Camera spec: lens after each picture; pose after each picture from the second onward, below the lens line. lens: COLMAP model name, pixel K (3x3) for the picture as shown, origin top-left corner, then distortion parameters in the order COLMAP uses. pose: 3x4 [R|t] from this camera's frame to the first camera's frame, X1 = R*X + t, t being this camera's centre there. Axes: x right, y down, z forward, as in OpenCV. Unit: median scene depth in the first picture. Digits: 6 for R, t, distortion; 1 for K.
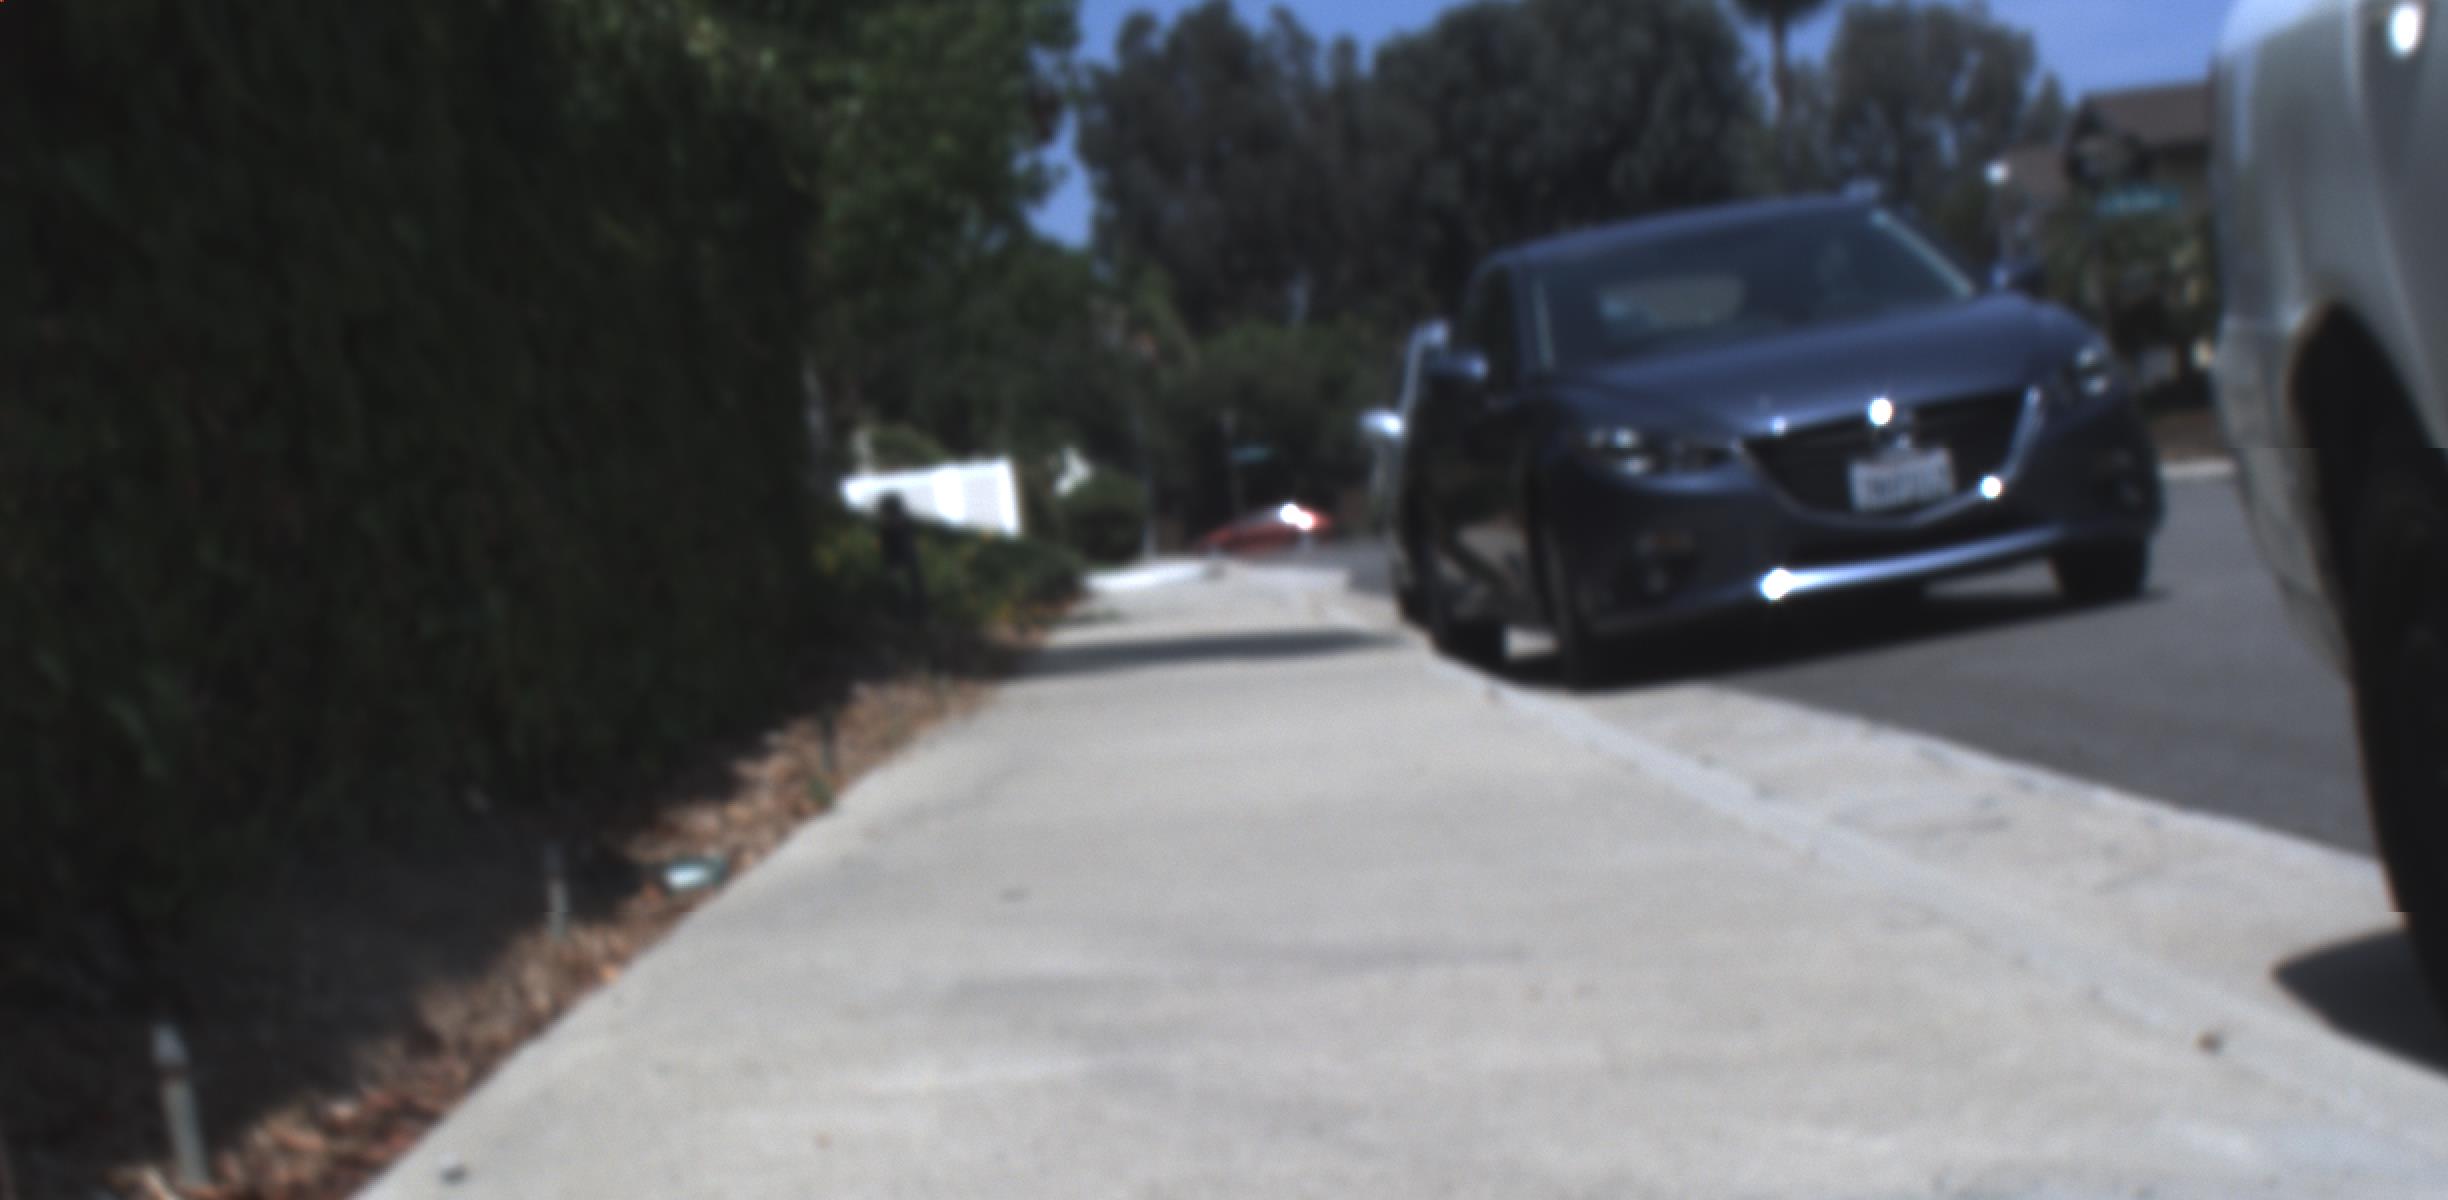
lens RADIAL K [[4515.2, 0, 1224.0], [0, 4515.2, 600.0], [0, 0, 1]] dist [-0.103994, -0.138254]
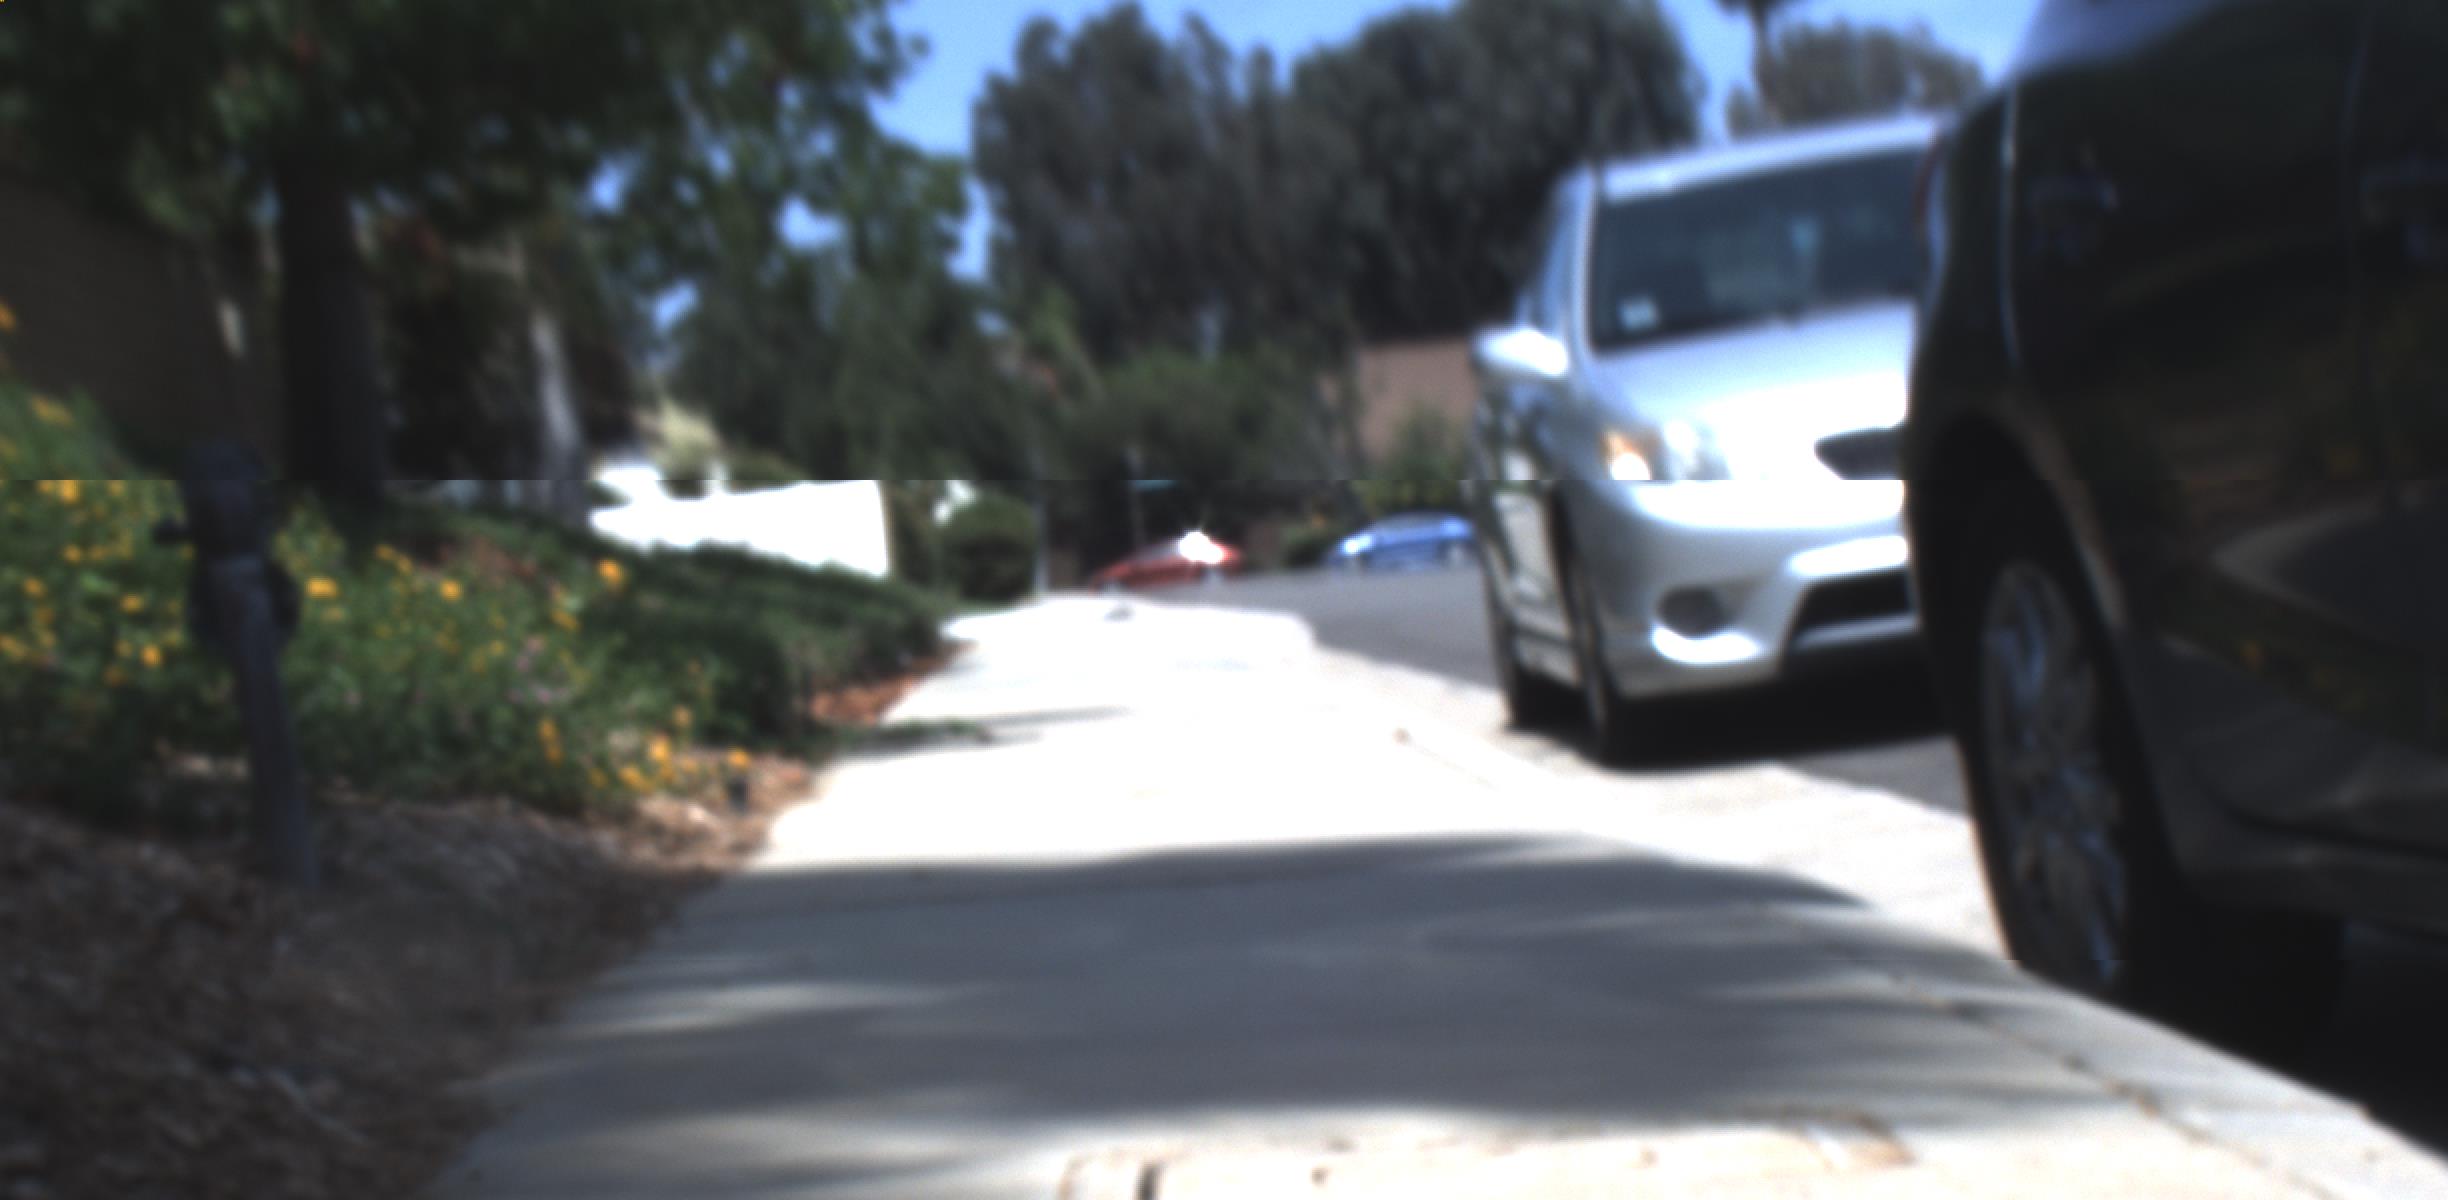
lens RADIAL K [[4515.2, 0, 1224.0], [0, 4515.2, 600.0], [0, 0, 1]] dist [-0.103994, -0.138254]
pose [[0.999748, 0.004380, 0.022010, -0.000912], [-0.004143, 0.999933, -0.010812, -0.000851], [-0.022056, 0.010718, 0.999699, 0.075603]]
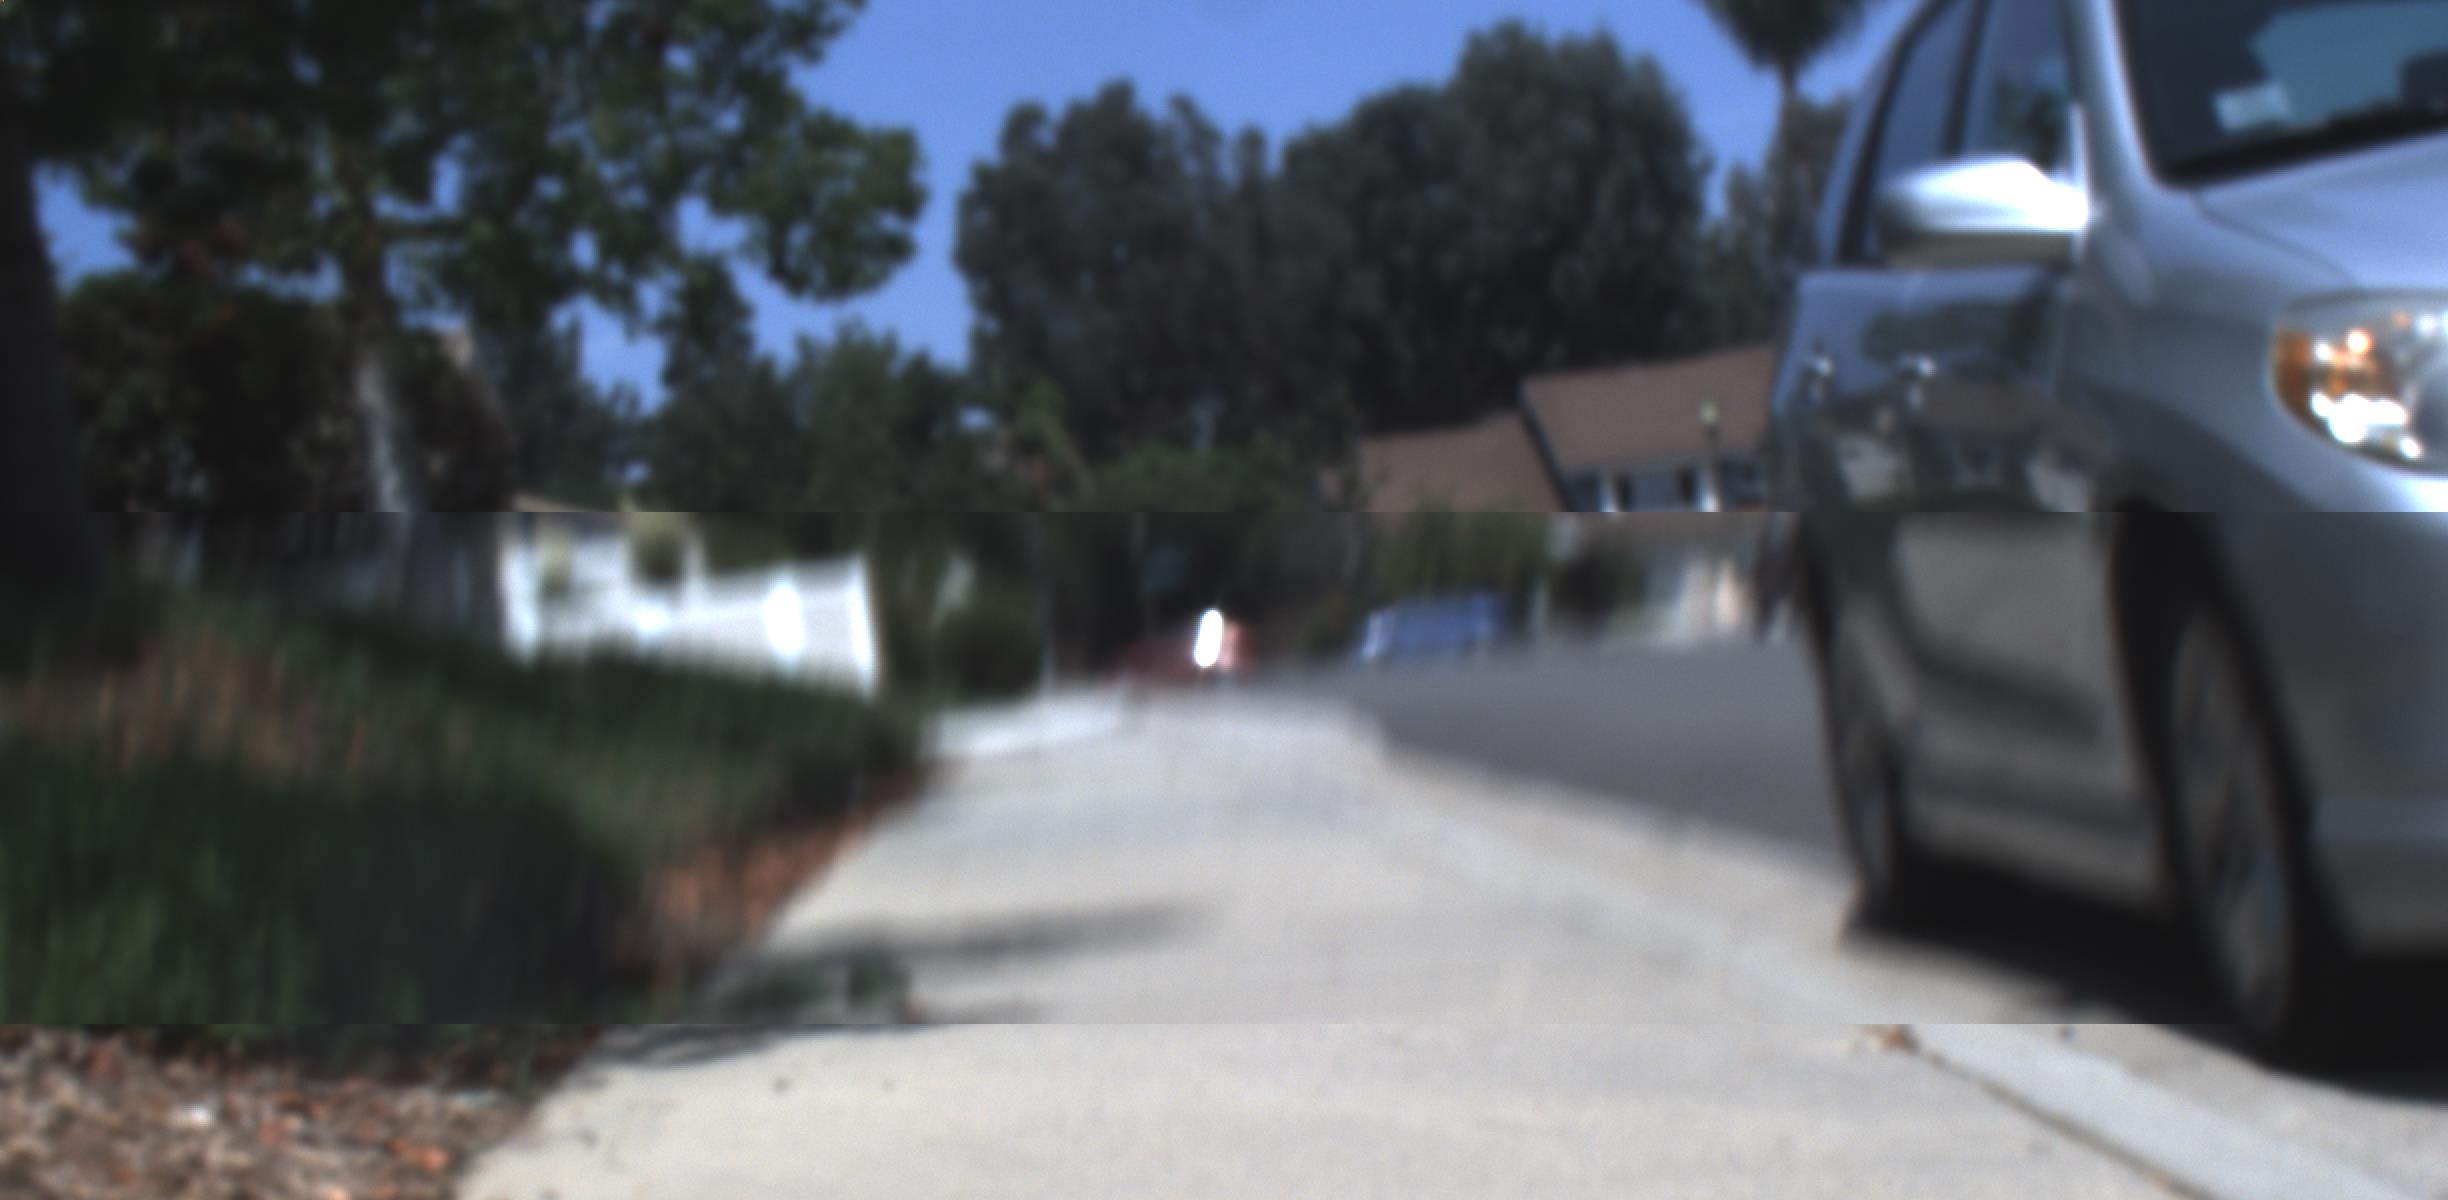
lens RADIAL K [[4515.2, 0, 1224.0], [0, 4515.2, 600.0], [0, 0, 1]] dist [-0.103994, -0.138254]
pose [[0.999616, -0.014085, 0.023884, -0.001487], [0.014874, 0.999338, -0.033195, -0.001733], [-0.023400, 0.033538, 0.999163, 0.112469]]
